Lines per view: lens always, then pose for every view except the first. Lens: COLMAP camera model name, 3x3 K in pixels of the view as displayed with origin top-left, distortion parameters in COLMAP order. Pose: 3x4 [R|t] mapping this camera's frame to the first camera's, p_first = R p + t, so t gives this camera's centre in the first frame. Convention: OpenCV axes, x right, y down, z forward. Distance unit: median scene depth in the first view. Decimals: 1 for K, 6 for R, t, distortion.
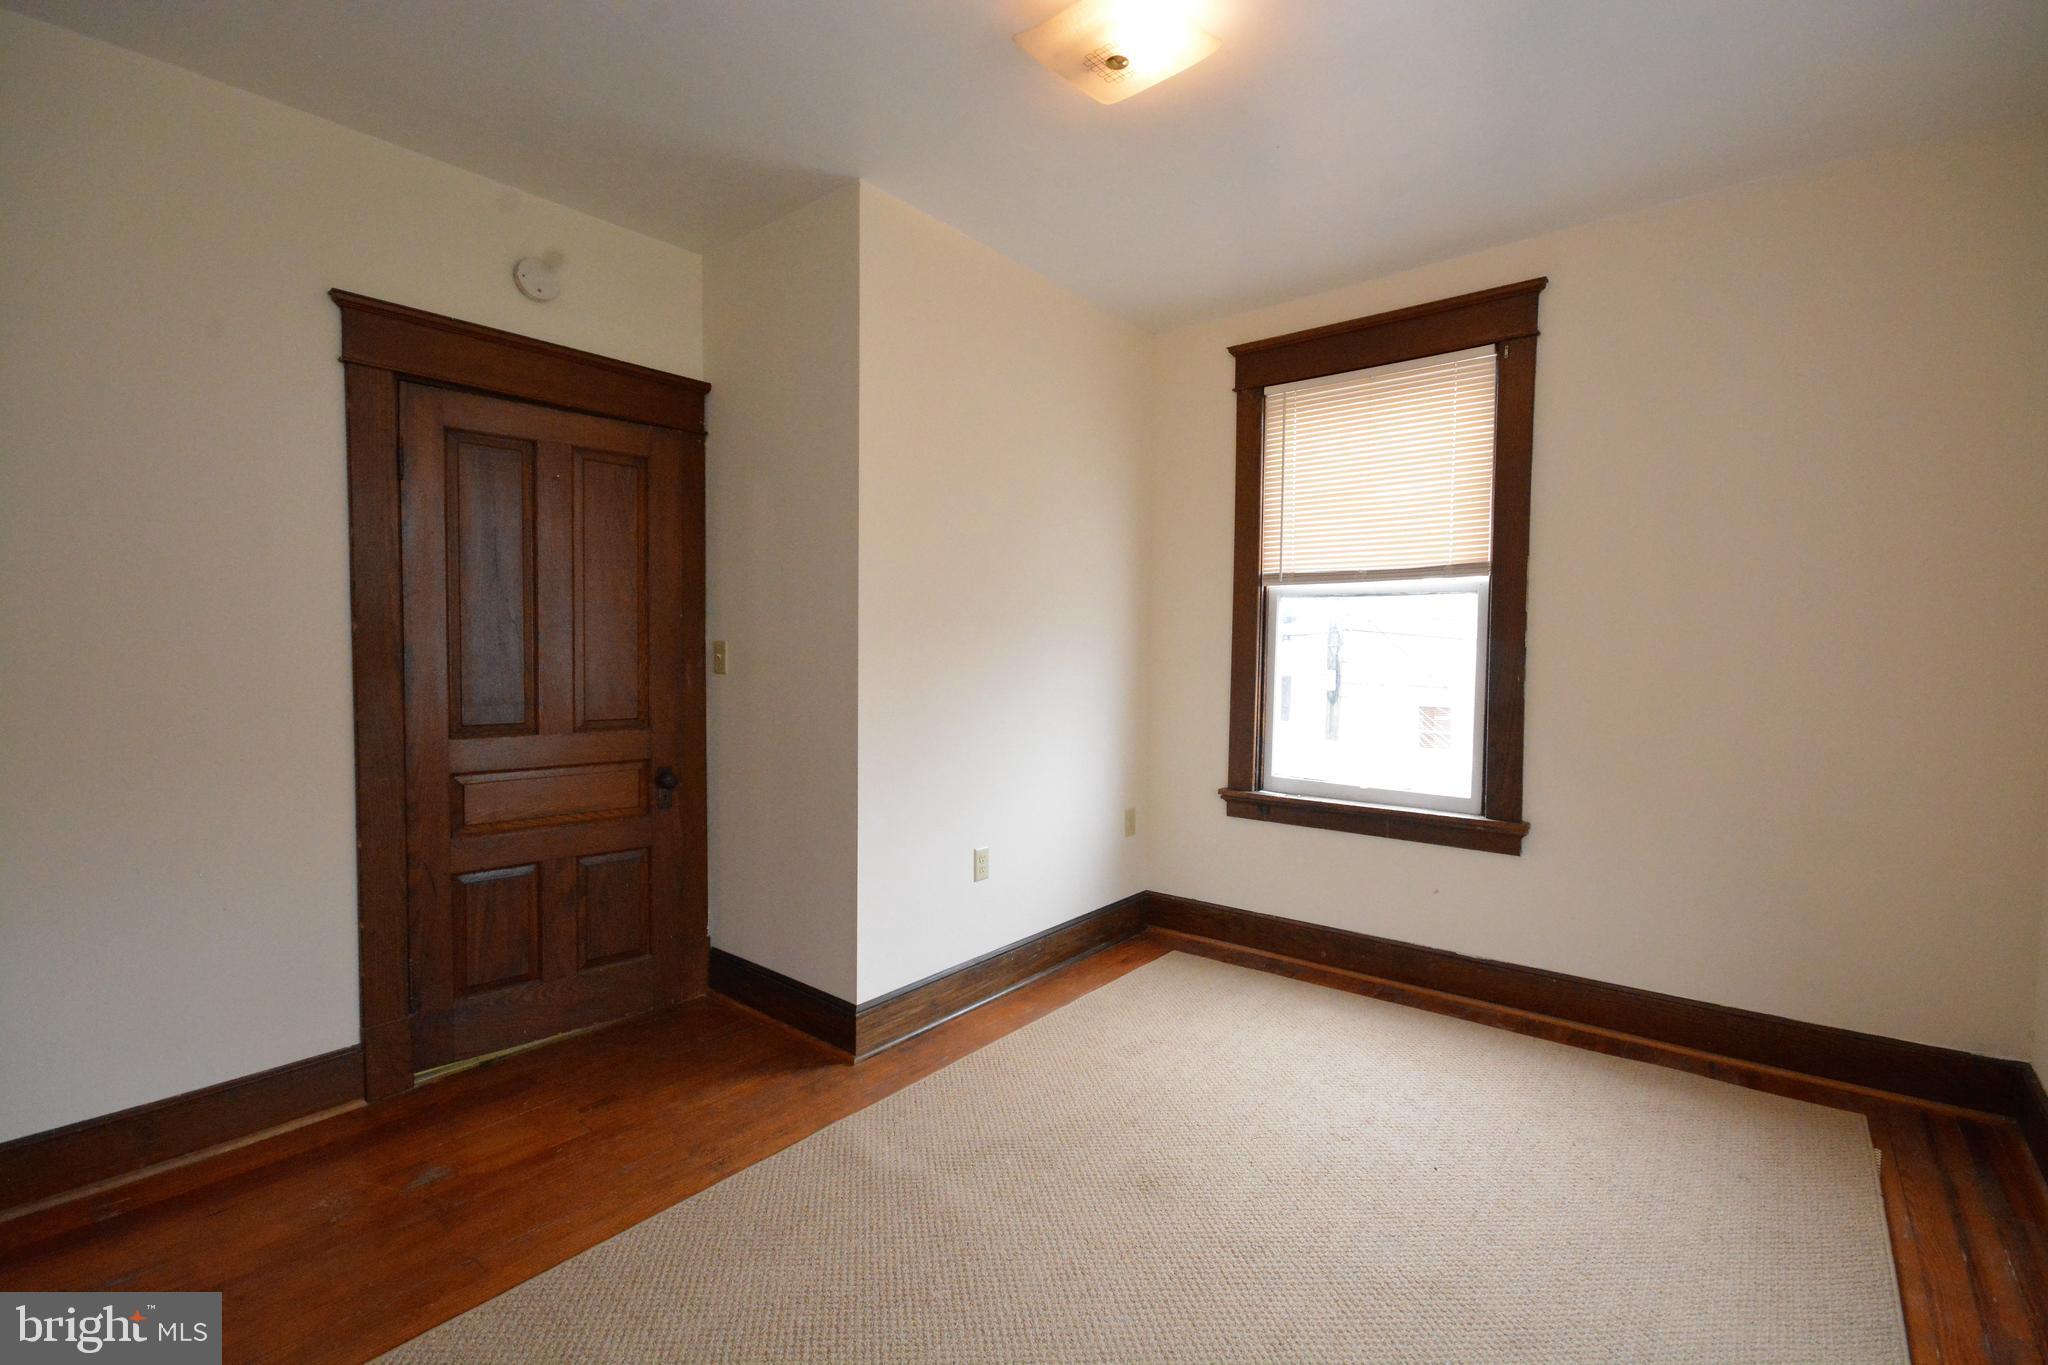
lens RADIAL K [[900.2, 0, 1037.7], [0, 900.2, 680.4], [0, 0, 1]] dist [-0.013032, -0.001823]
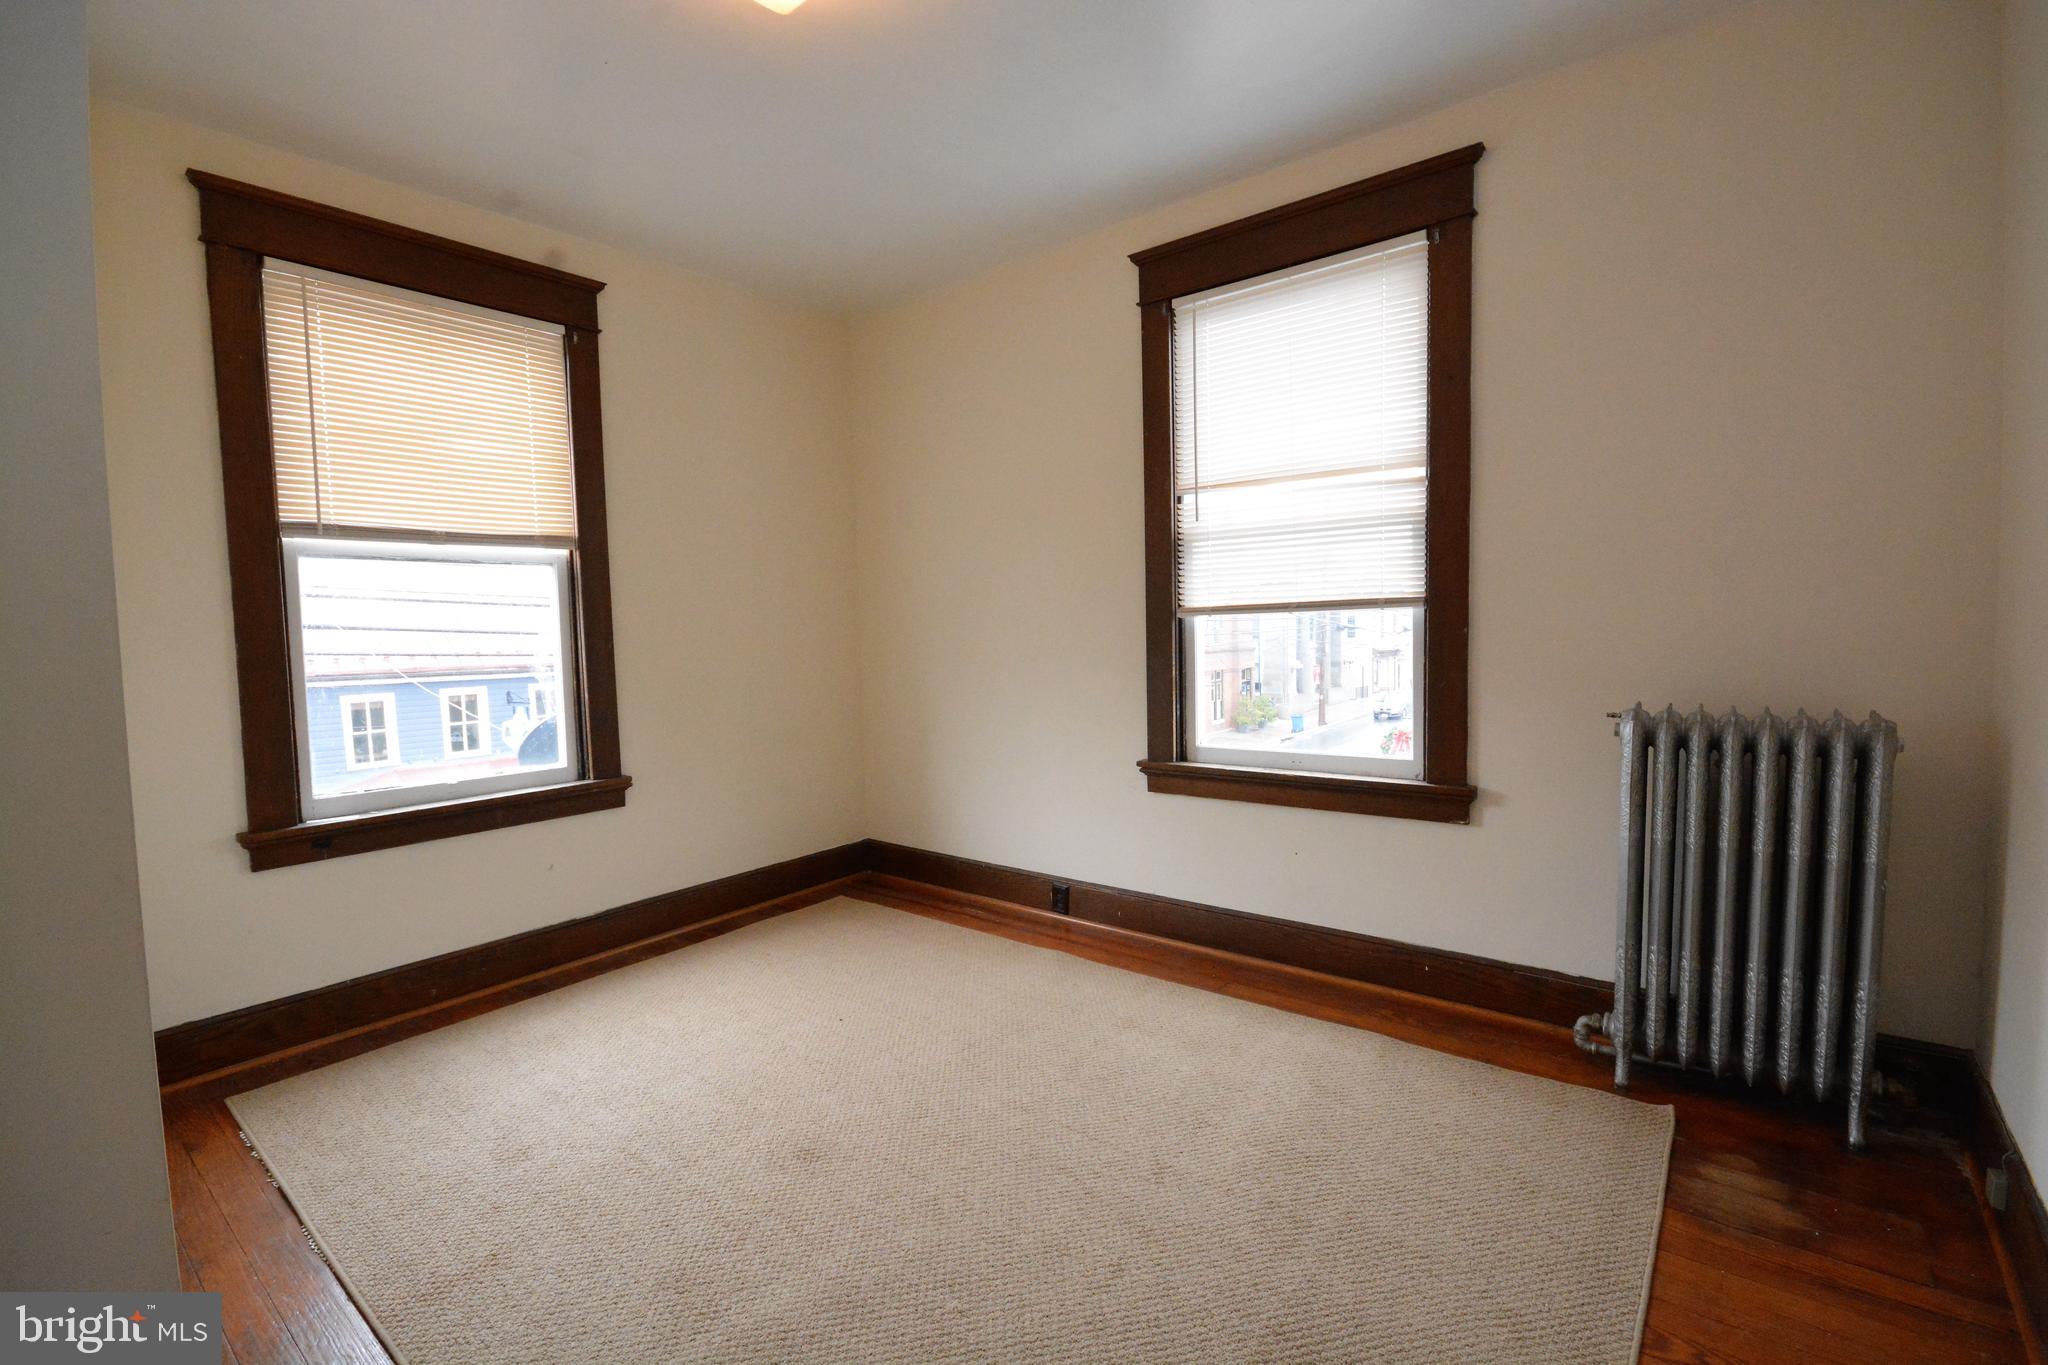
lens RADIAL K [[900.2, 0, 1027.9], [0, 900.2, 681.7], [0, 0, 1]] dist [-0.013032, -0.001823]
pose [[-0.023365, -0.073220, 0.997042, -0.541291], [0.060962, 0.995354, 0.074525, -0.009267], [-0.997867, 0.062523, -0.018793, 0.487318]]
